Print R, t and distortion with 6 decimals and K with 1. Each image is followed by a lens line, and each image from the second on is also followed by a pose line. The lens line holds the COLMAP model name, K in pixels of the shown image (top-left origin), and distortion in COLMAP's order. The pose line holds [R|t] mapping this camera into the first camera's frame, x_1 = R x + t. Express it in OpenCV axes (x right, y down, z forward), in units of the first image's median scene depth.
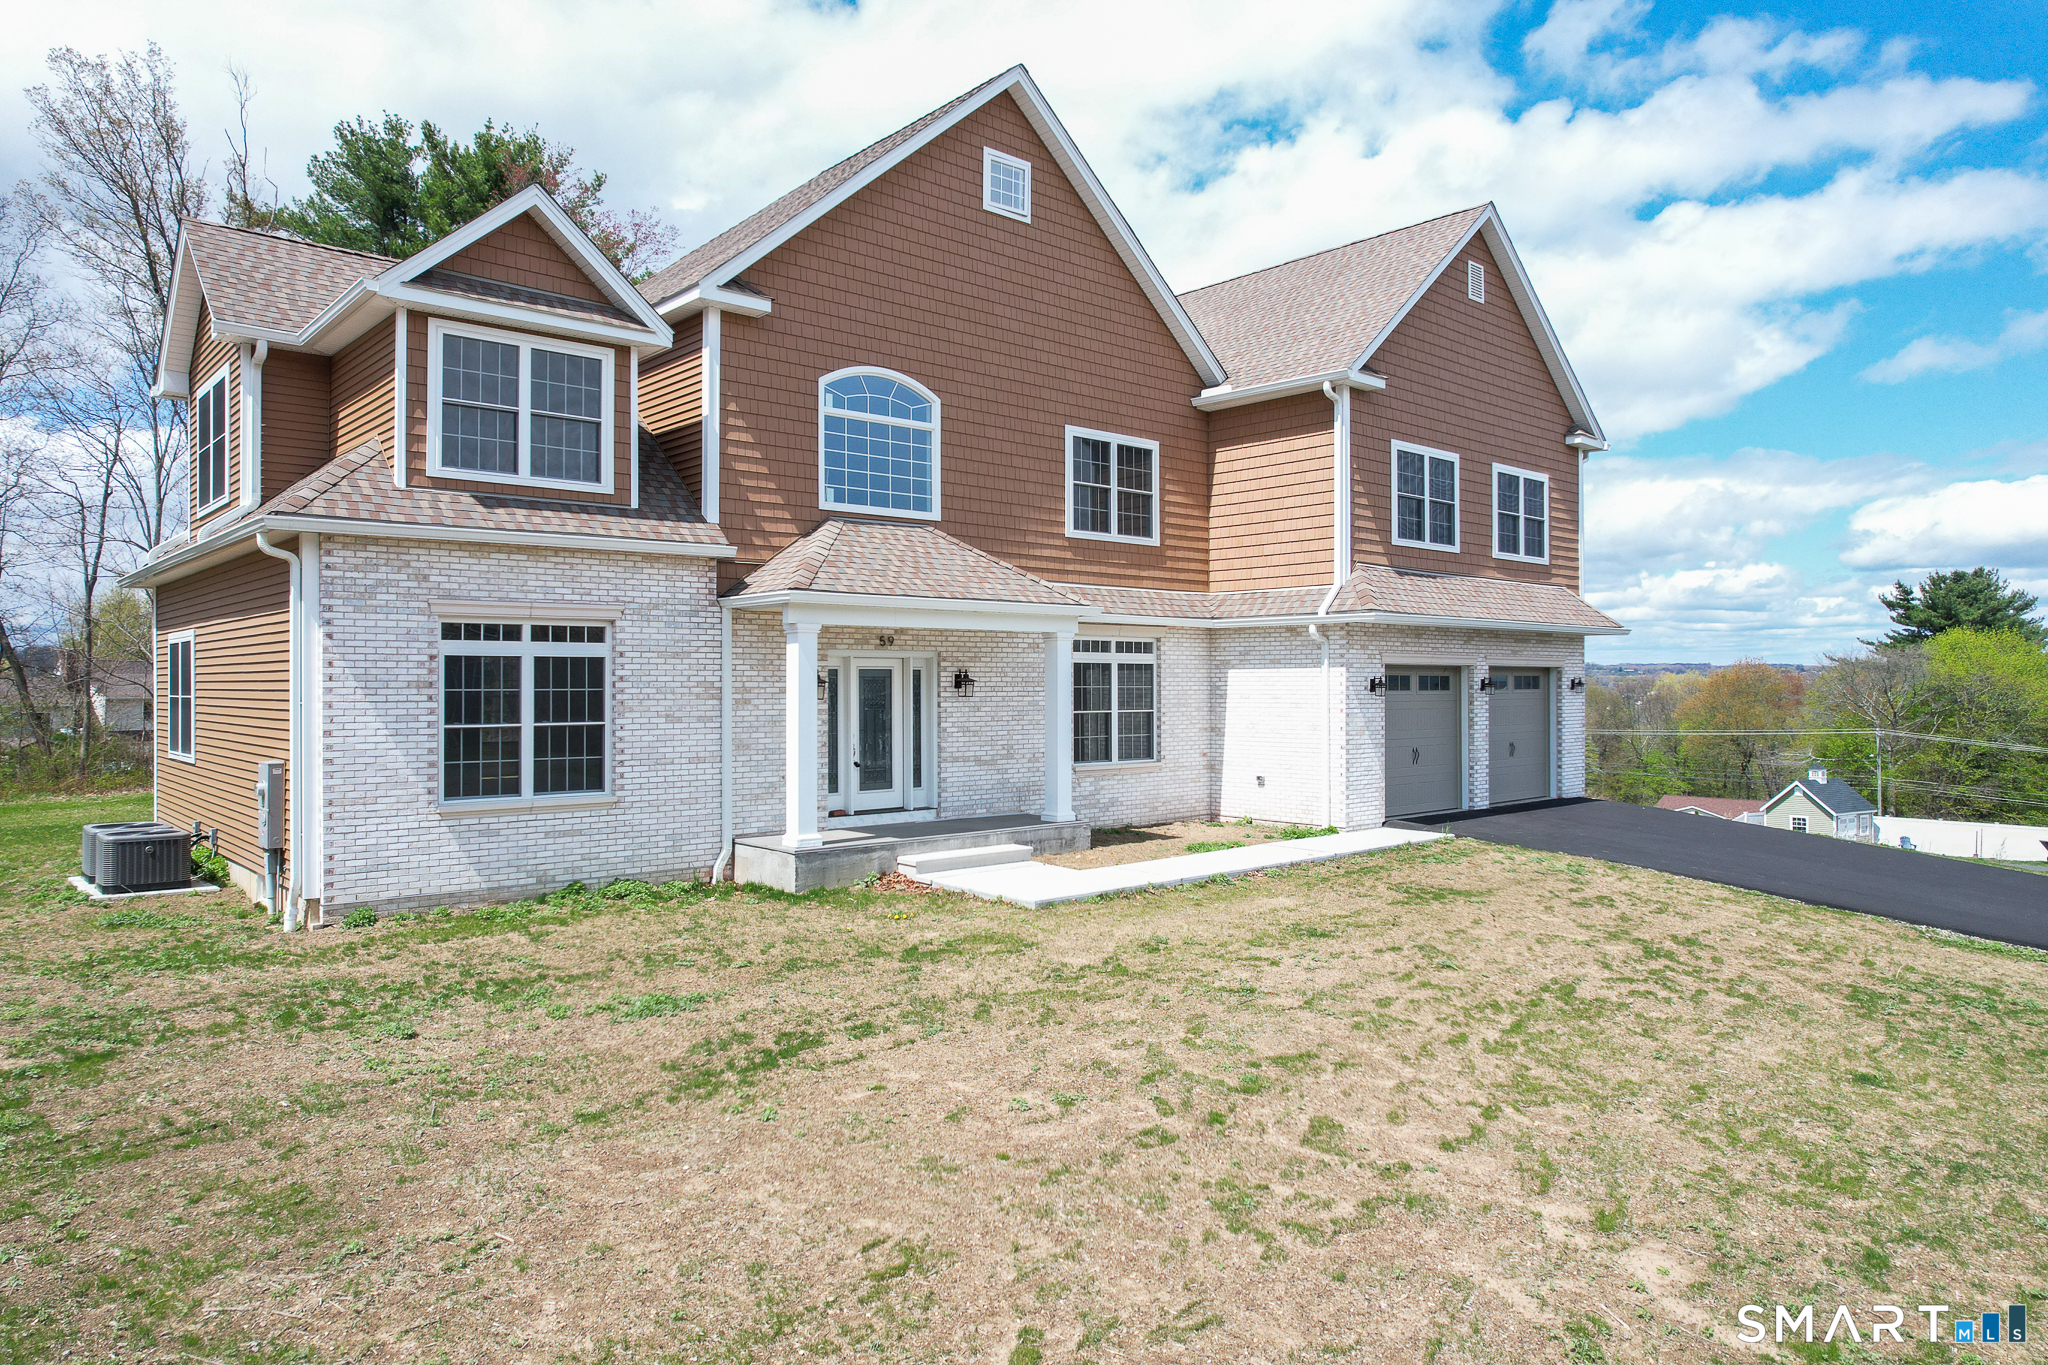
lens RADIAL K [[1289.4, 0, 1024.4], [0, 1289.4, 685.9], [0, 0, 1]] dist [-0.036056, 0.009619]
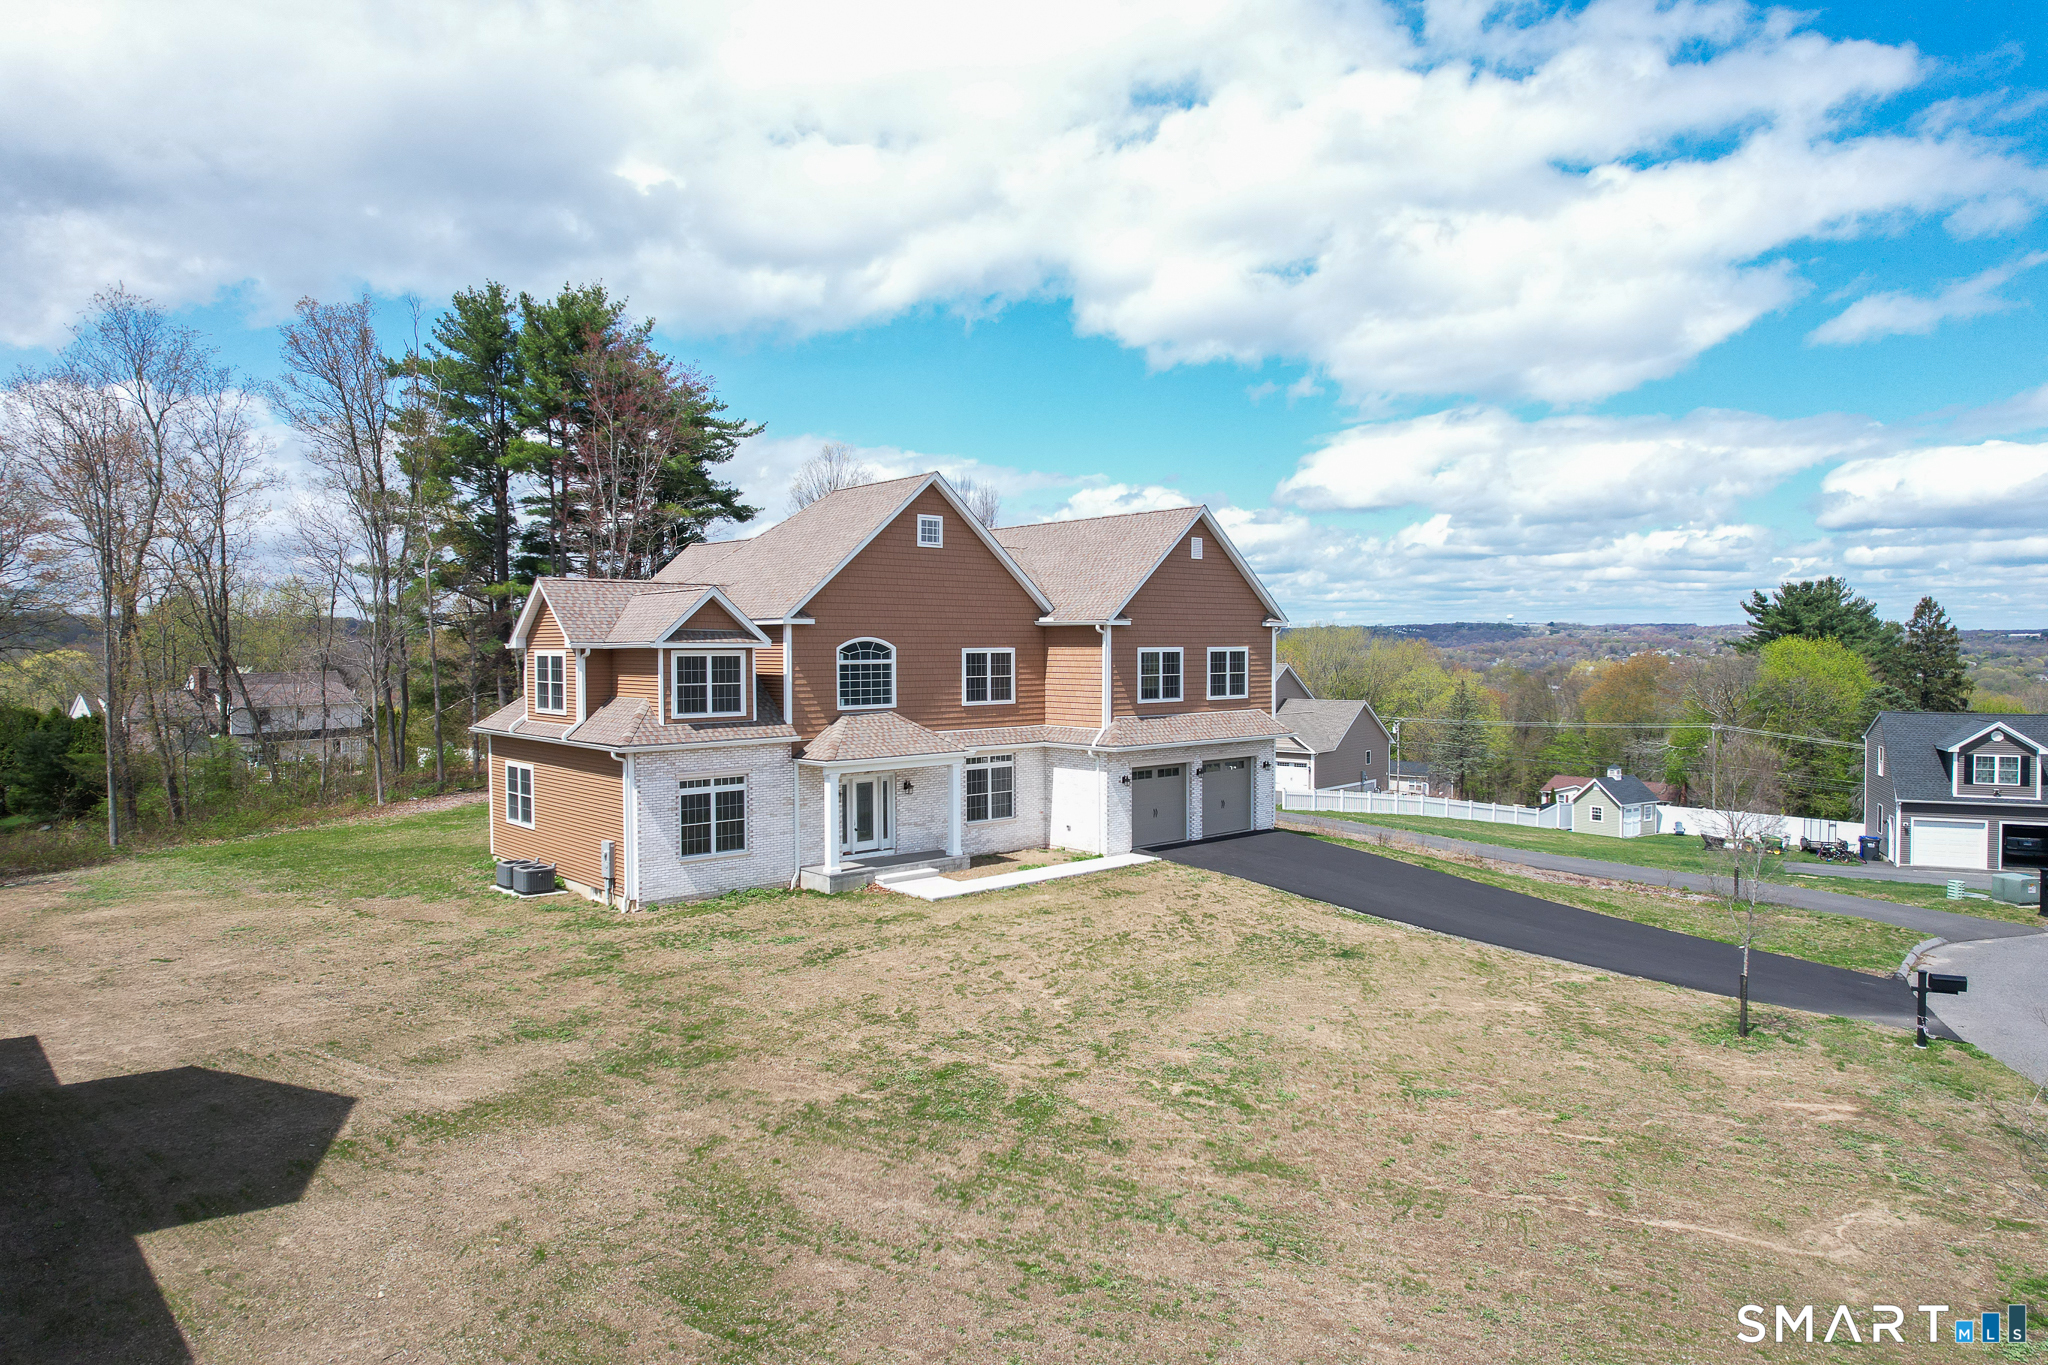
lens RADIAL K [[1289.4, 0, 1024.9], [0, 1289.4, 683.5], [0, 0, 1]] dist [-0.036056, 0.009619]
pose [[0.999968, -0.001668, 0.007782, 0.133016], [0.001435, 0.999554, 0.029826, -0.247413], [-0.007828, -0.029814, 0.999525, -1.125626]]
